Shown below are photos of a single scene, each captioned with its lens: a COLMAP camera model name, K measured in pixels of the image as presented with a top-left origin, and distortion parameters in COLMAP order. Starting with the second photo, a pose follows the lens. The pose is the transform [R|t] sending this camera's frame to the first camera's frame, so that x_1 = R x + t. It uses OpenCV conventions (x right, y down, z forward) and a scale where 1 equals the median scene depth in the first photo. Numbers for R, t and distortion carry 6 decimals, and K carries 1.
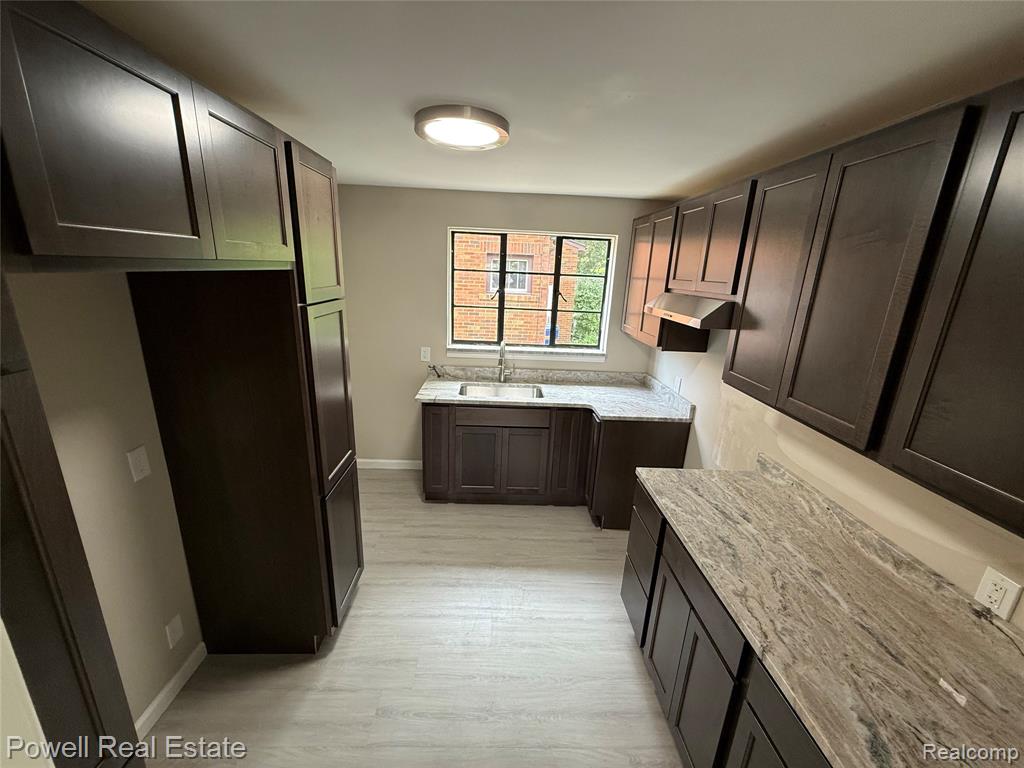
lens RADIAL K [[408.8, 0, 512.0], [0, 408.8, 384.0], [0, 0, 1]] dist [-0.000468, -0.000083]
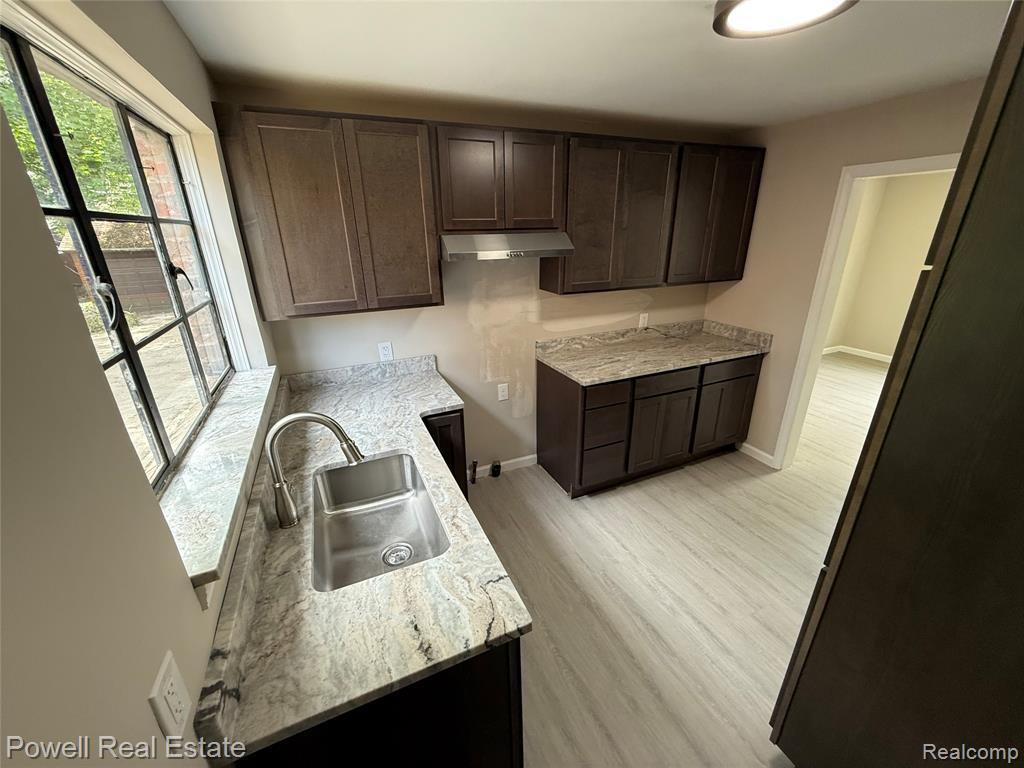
lens RADIAL K [[408.8, 0, 512.0], [0, 408.8, 384.0], [0, 0, 1]] dist [-0.000468, -0.000083]
pose [[-0.377849, -0.363938, 0.851340, -0.678084], [0.247972, 0.846134, 0.471770, -0.432840], [-0.892043, 0.389367, -0.229464, 1.576433]]
